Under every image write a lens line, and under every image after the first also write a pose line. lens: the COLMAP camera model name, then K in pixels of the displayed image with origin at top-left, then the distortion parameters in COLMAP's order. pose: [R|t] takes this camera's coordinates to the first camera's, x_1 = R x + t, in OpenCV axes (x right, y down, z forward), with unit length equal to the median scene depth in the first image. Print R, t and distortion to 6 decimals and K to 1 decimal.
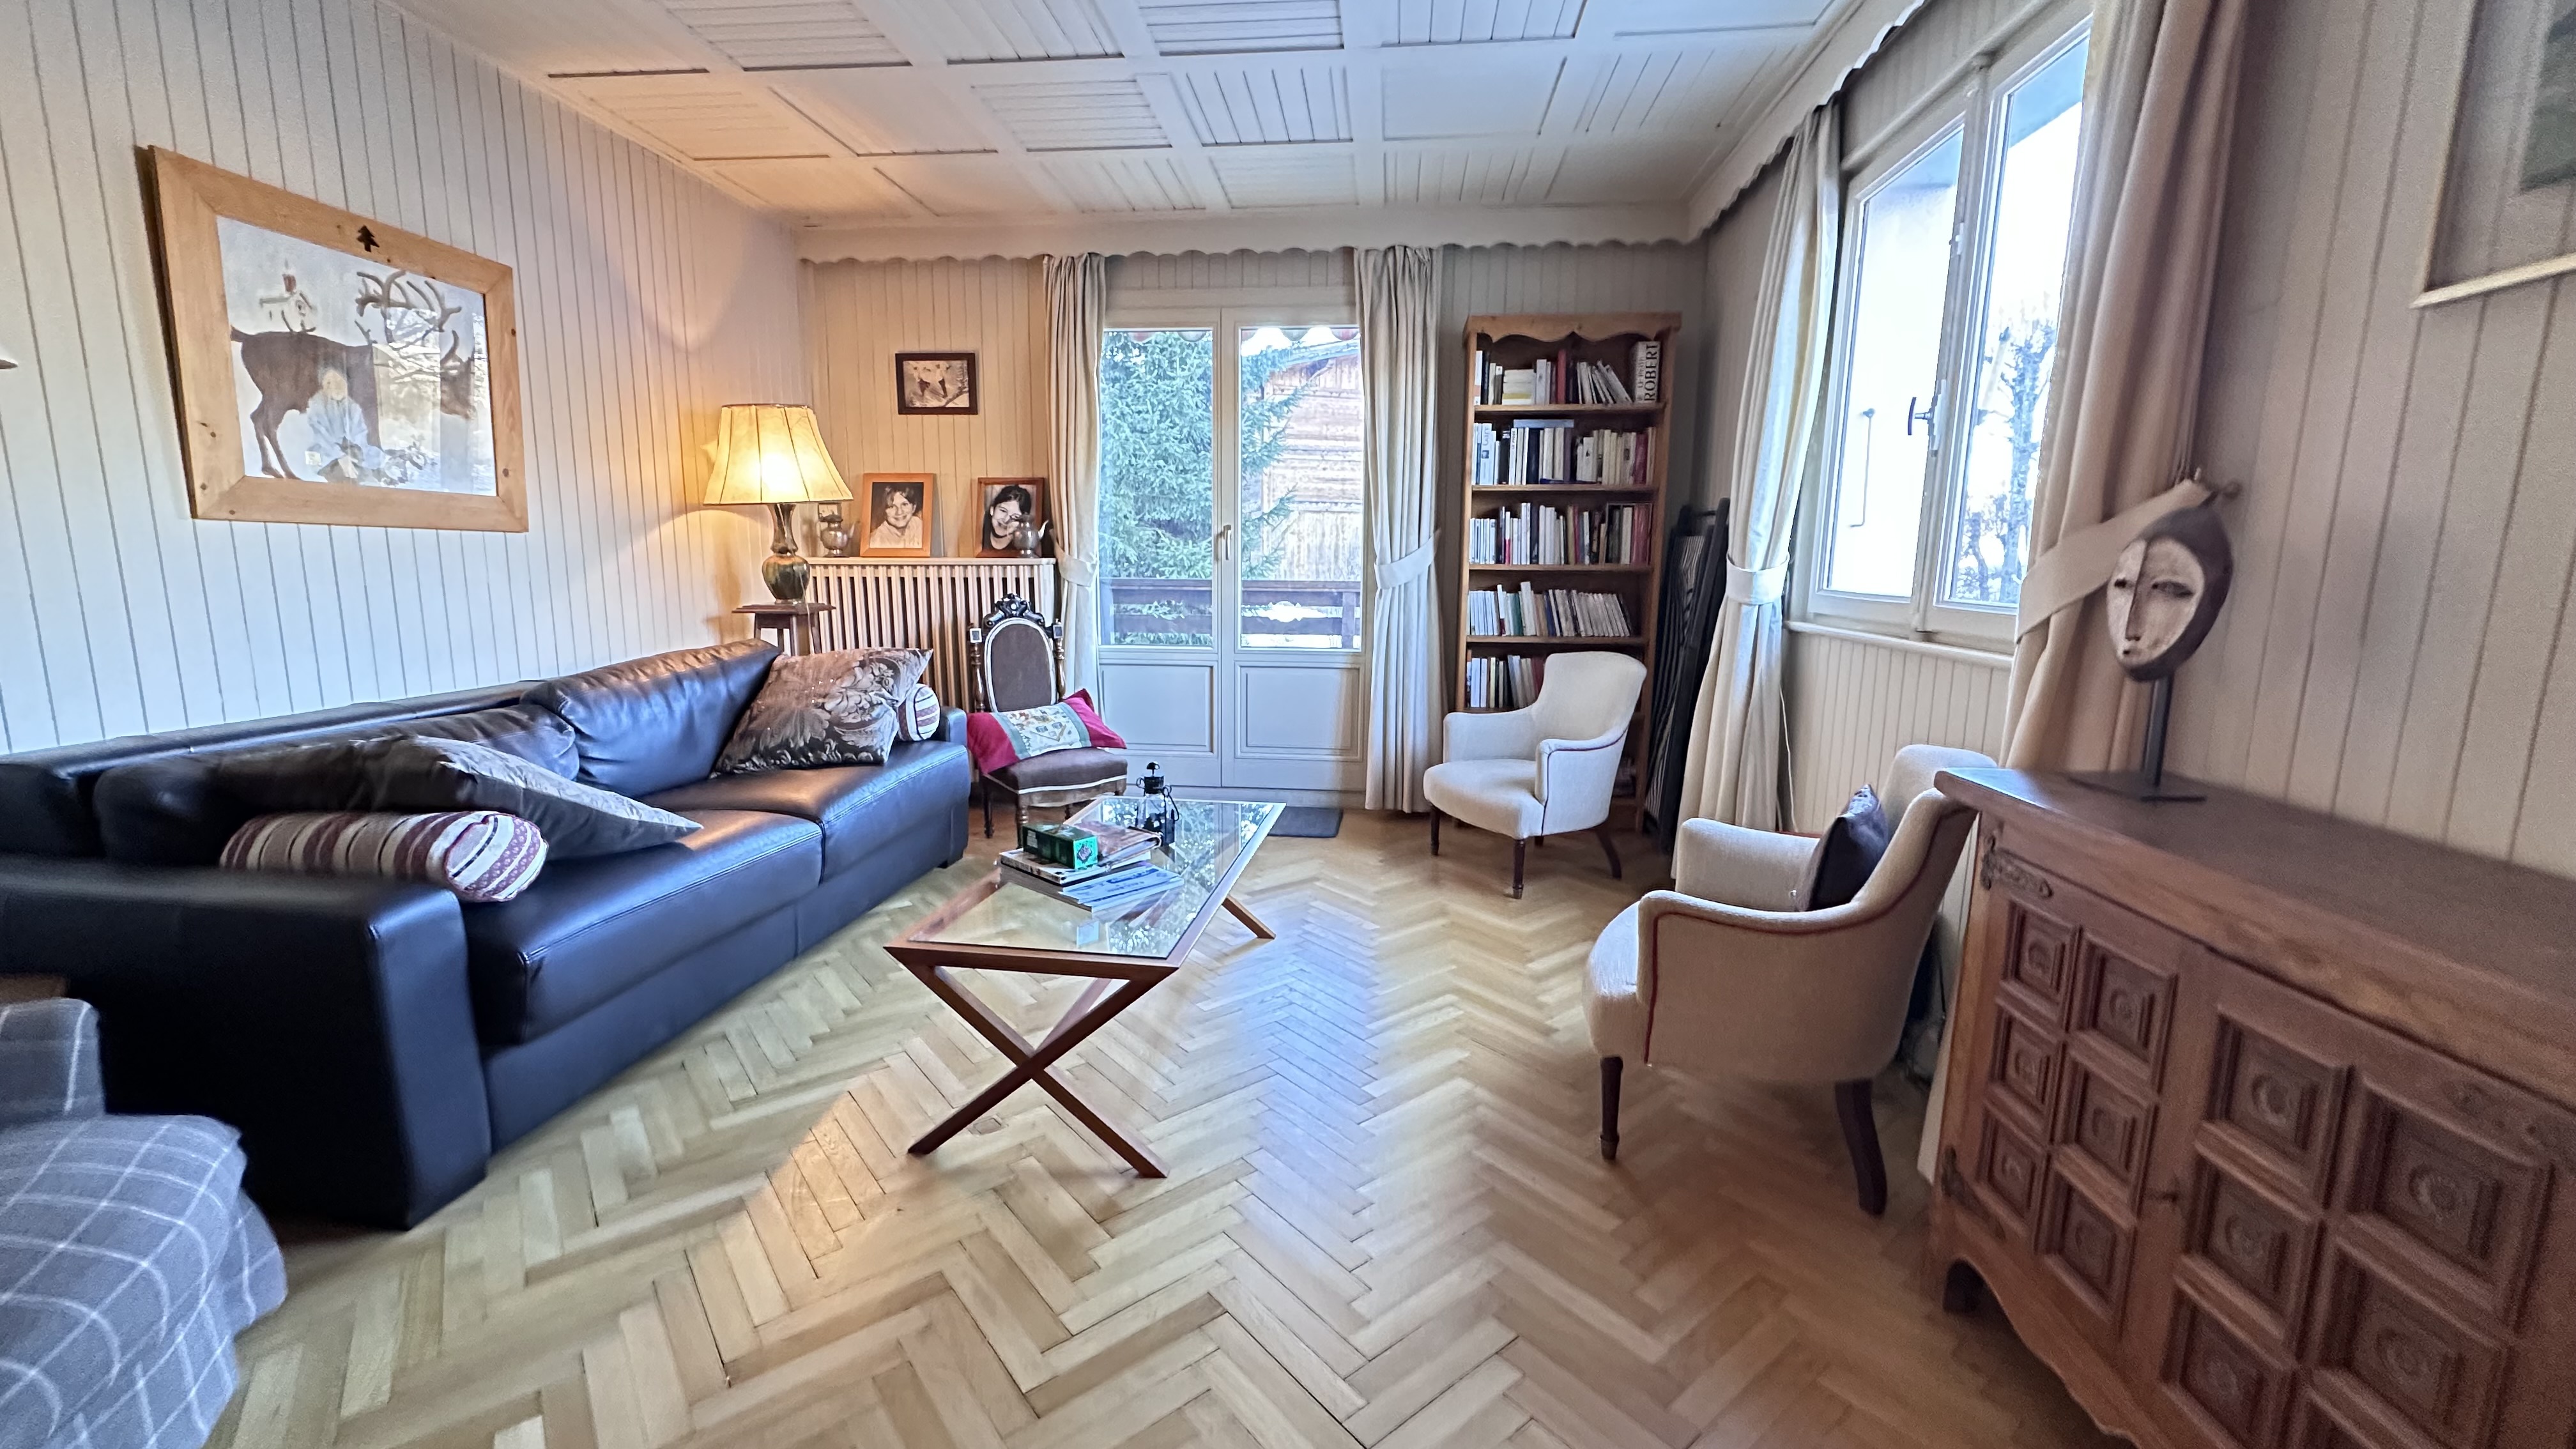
lens RADIAL K [[1020.4, 0, 1280.5], [0, 1020.4, 724.6], [0, 0, 1]] dist [0.005896, 0.000447]
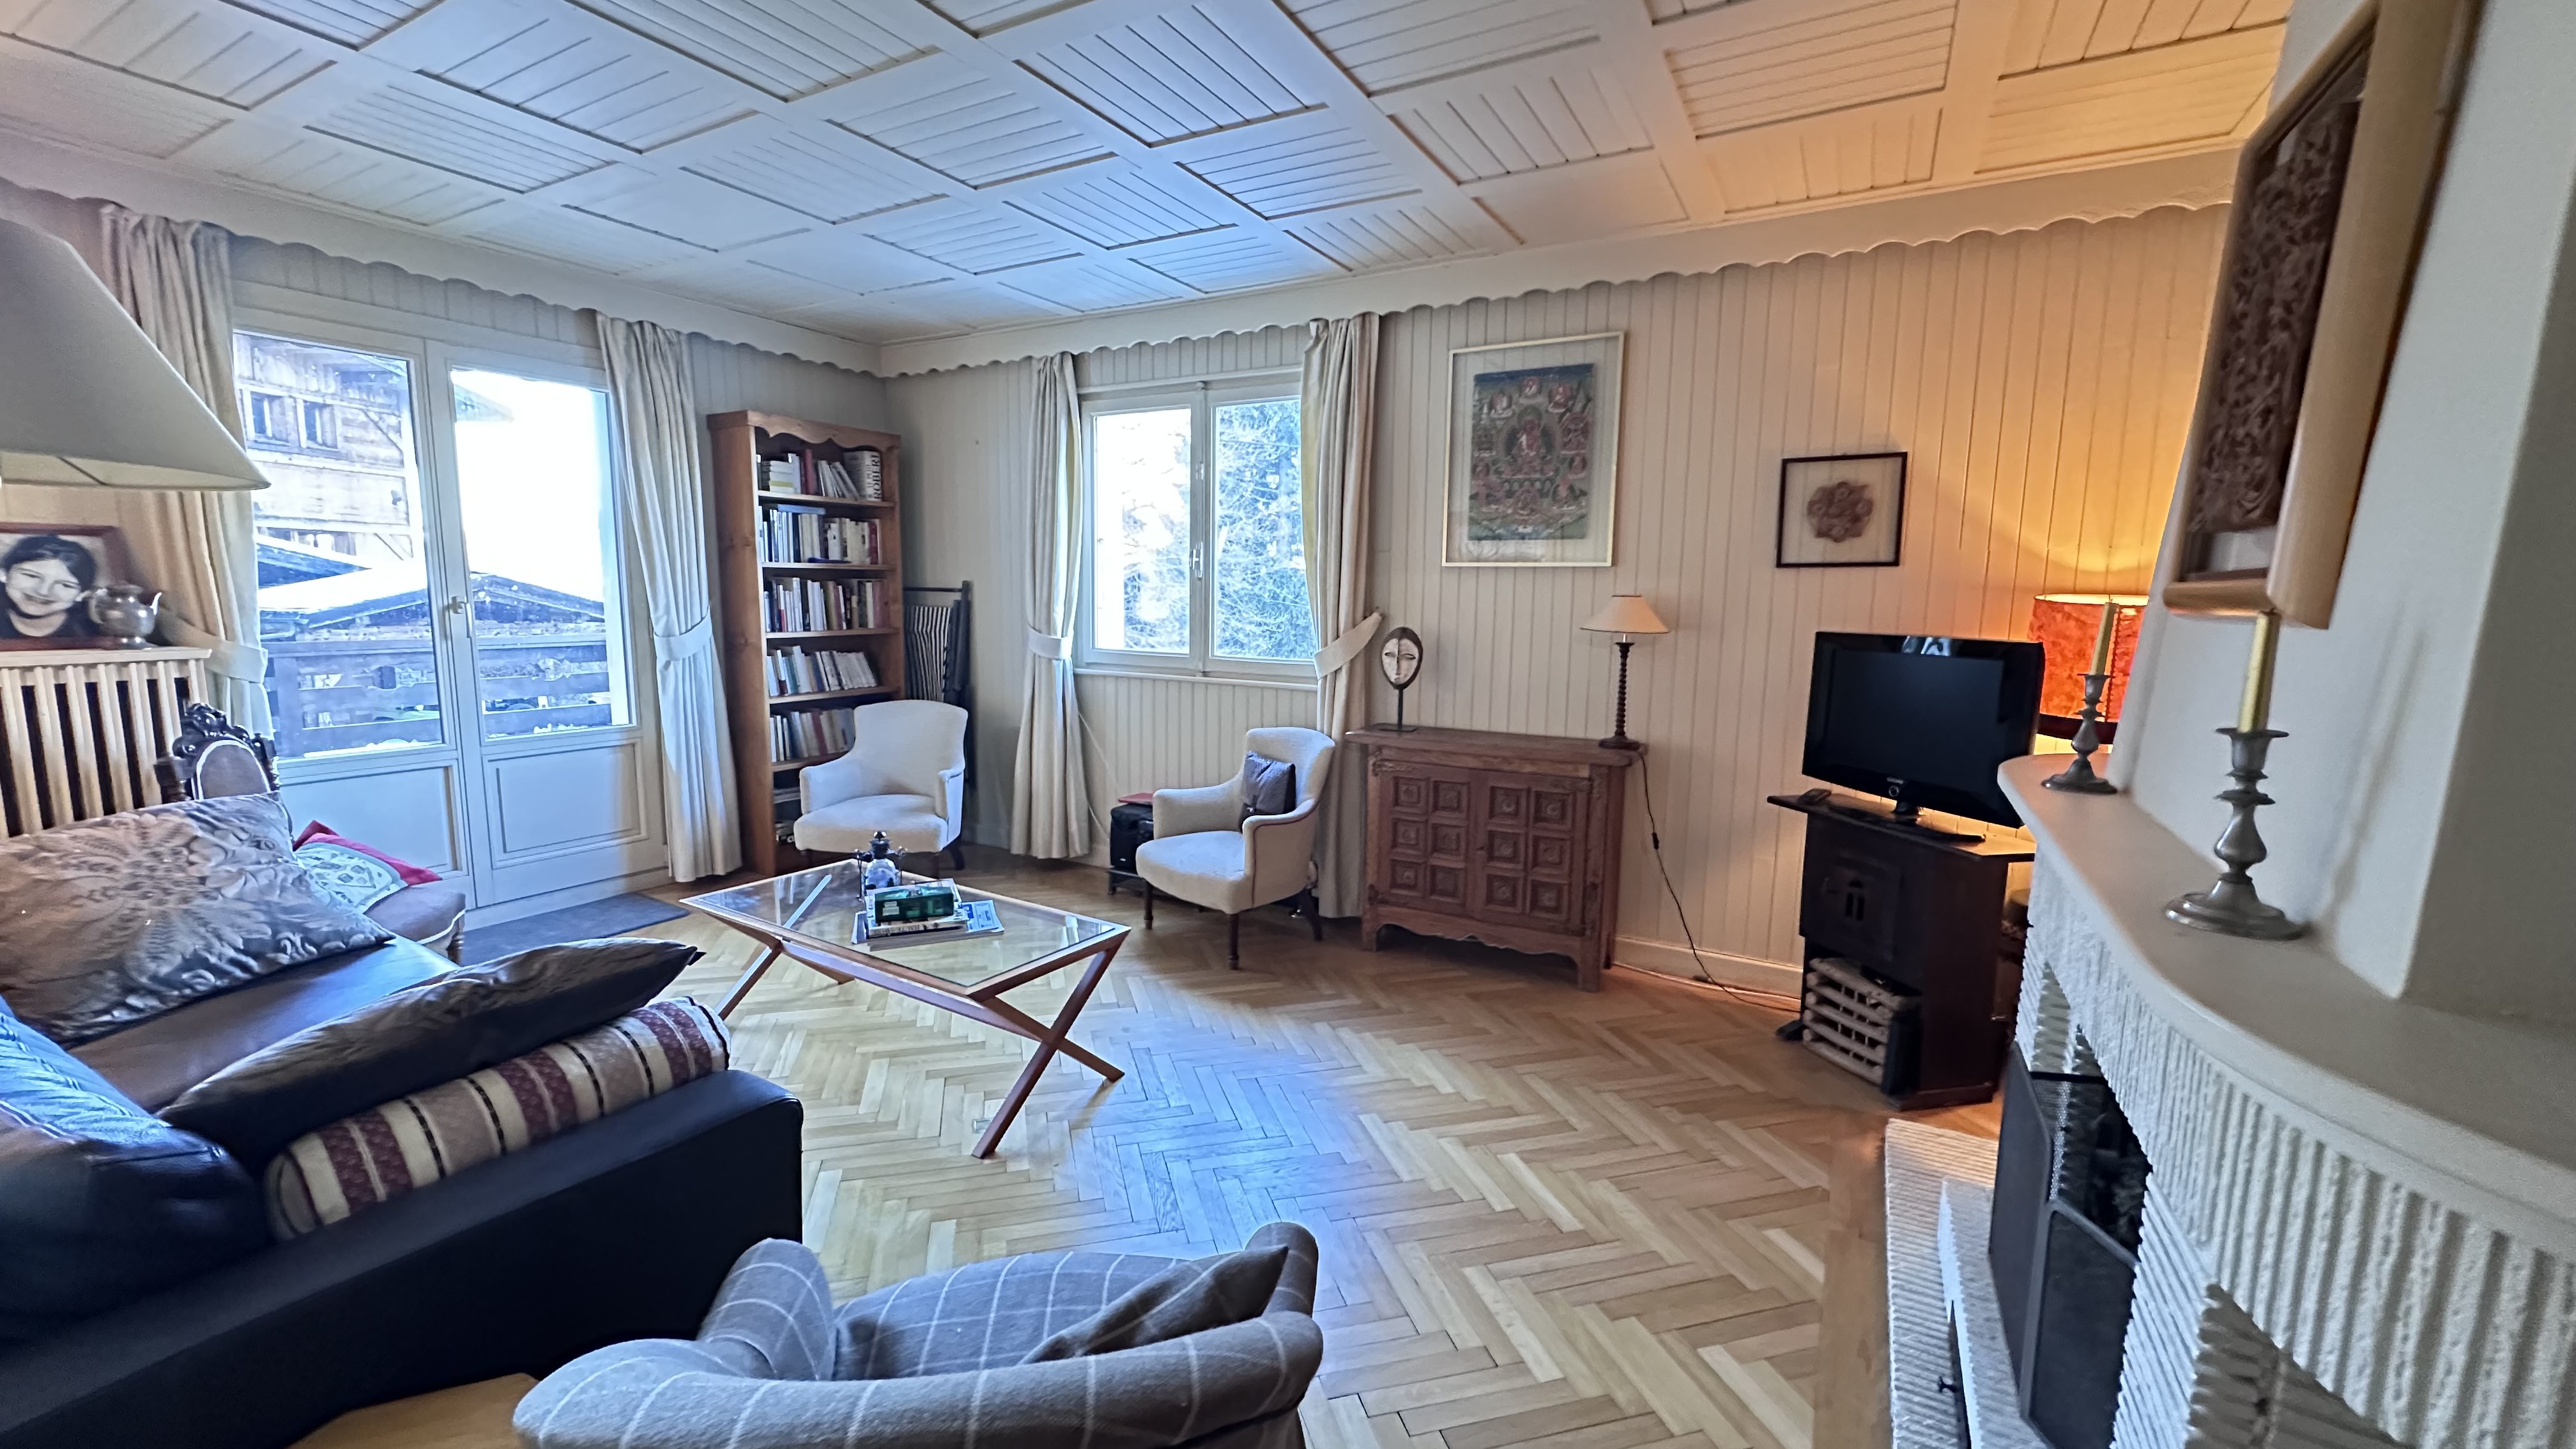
lens RADIAL K [[1020.4, 0, 1289.2], [0, 1020.4, 722.6], [0, 0, 1]] dist [0.005896, 0.000447]
pose [[0.398638, -0.121498, 0.909025, -0.601325], [0.137629, 0.987886, 0.071684, -0.064791], [-0.906723, 0.096533, 0.410531, 0.051650]]
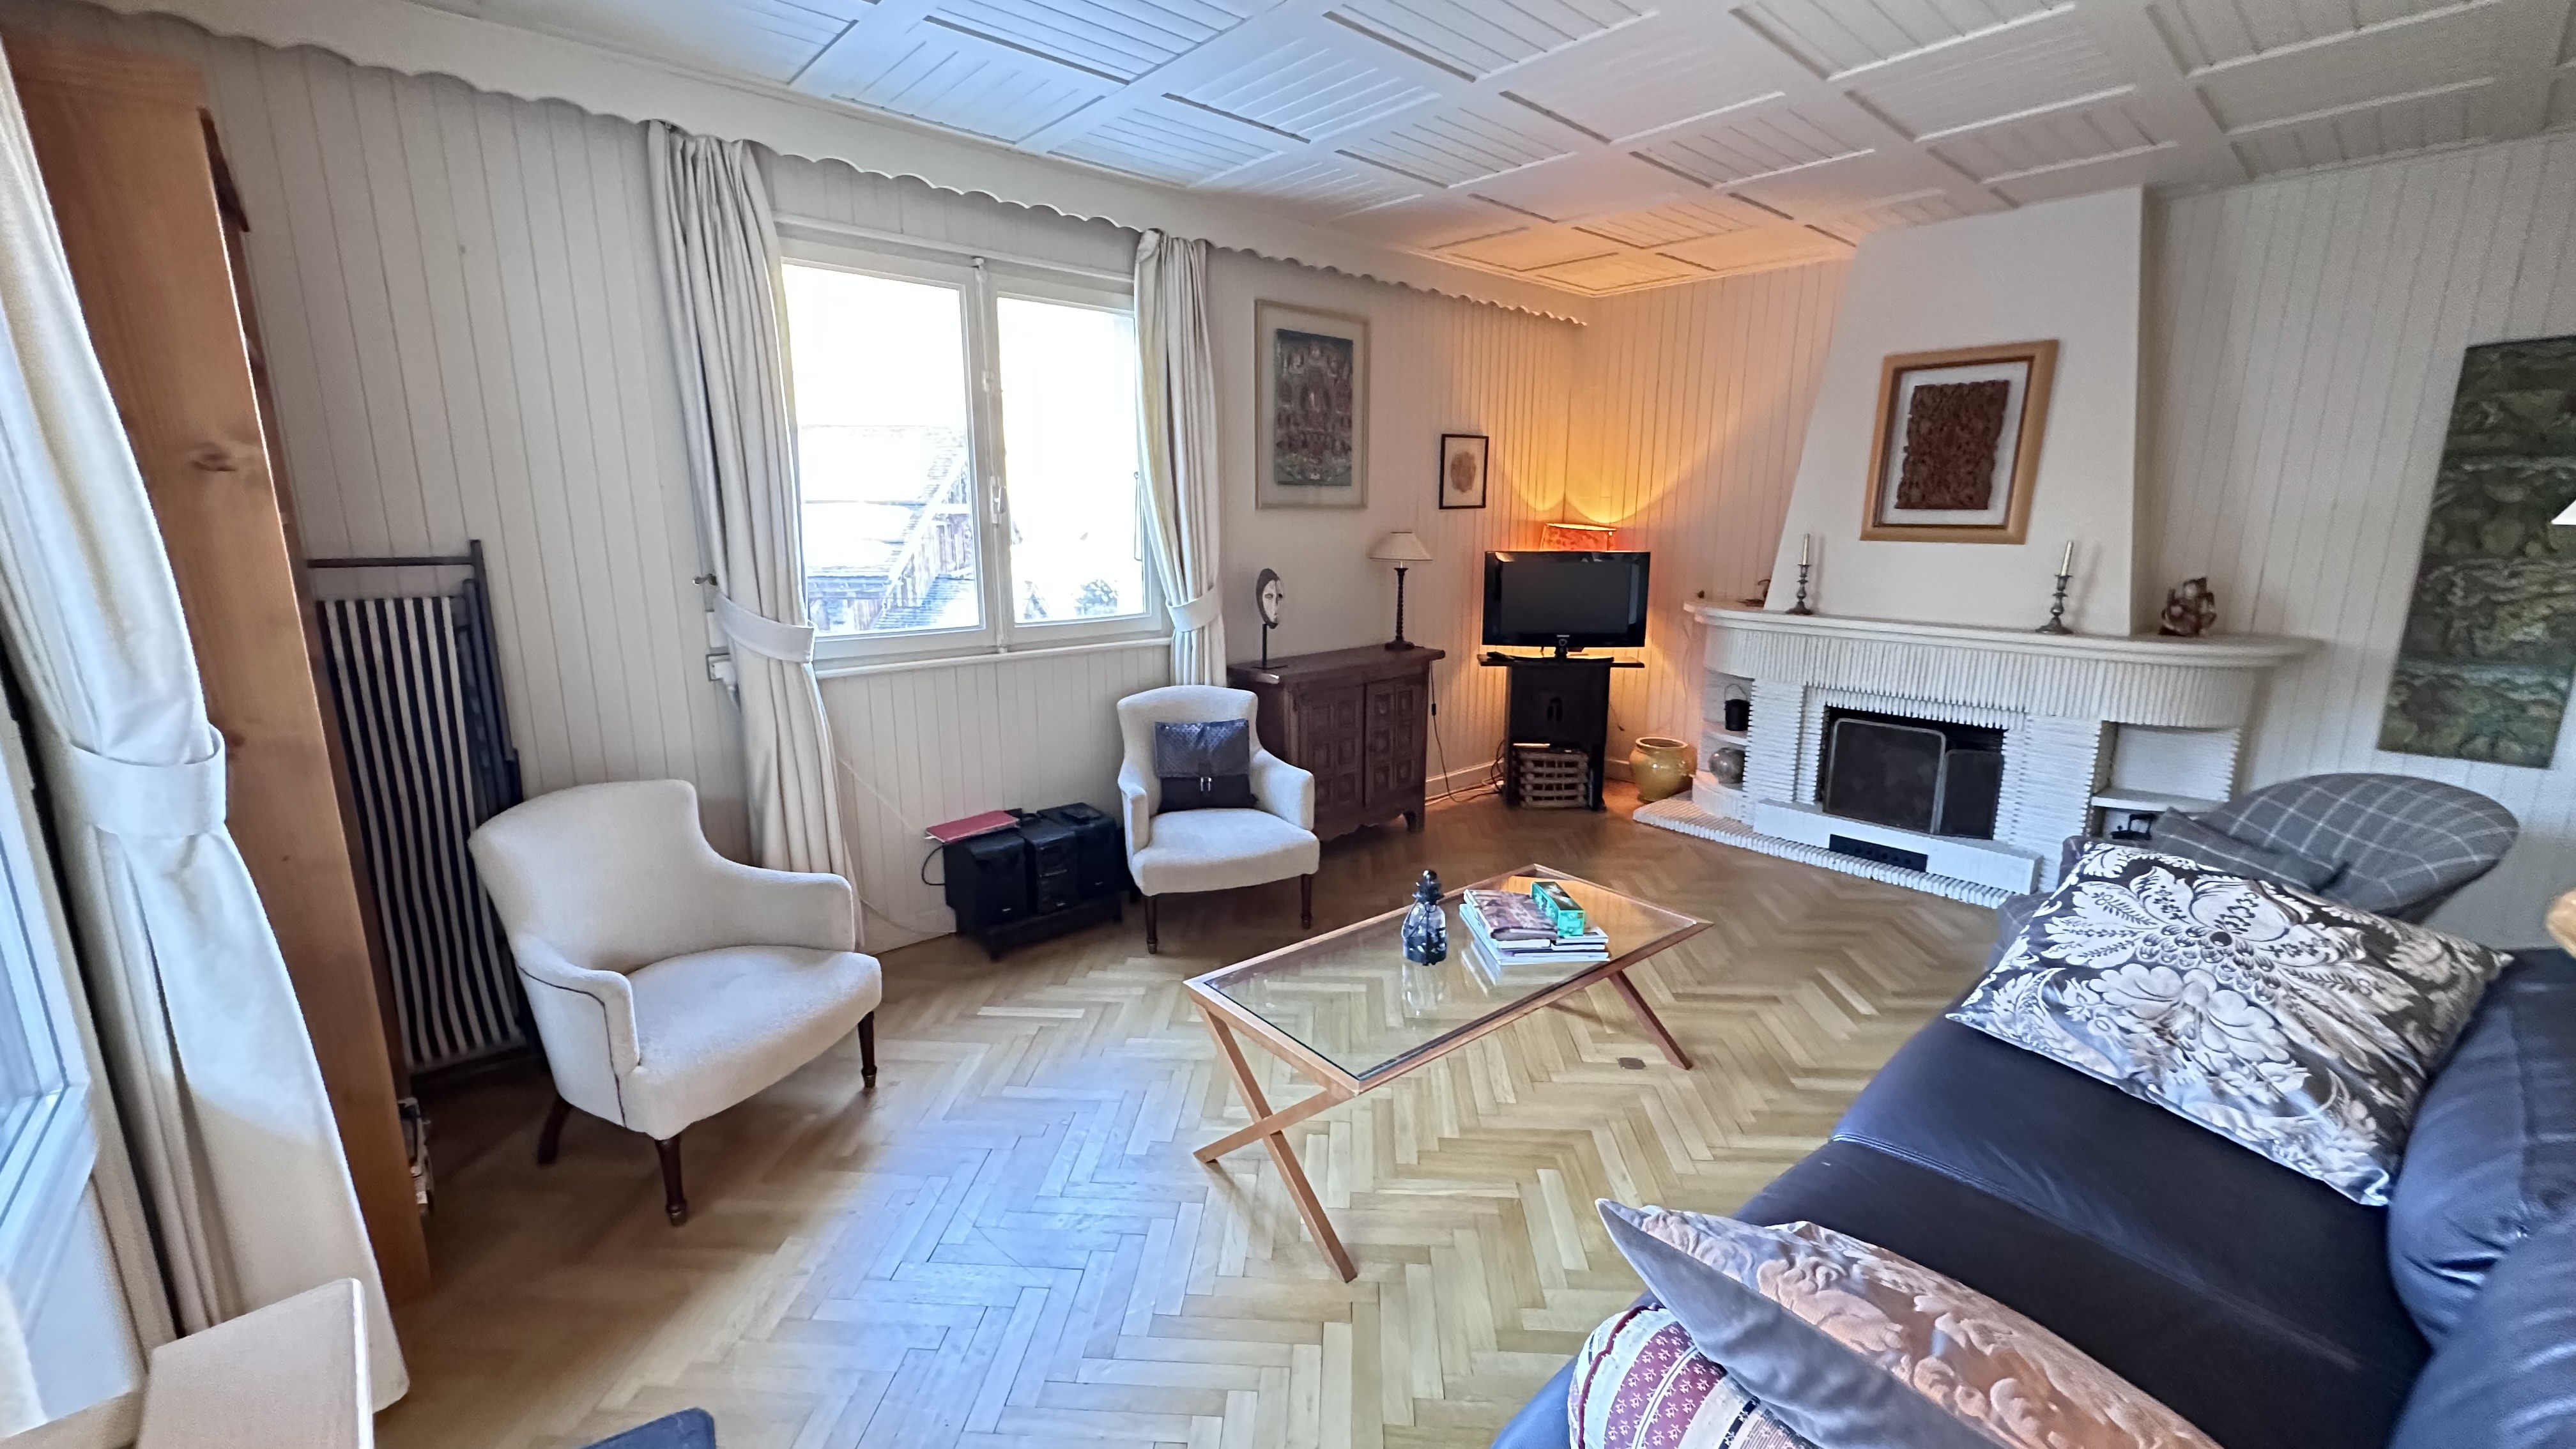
lens RADIAL K [[1020.4, 0, 1285.3], [0, 1020.4, 729.8], [0, 0, 1]] dist [0.005896, 0.000447]
pose [[-0.735114, -0.154334, 0.660142, -0.382307], [0.101736, 0.937603, 0.332491, -0.247710], [-0.670266, 0.311579, -0.673544, 1.023076]]
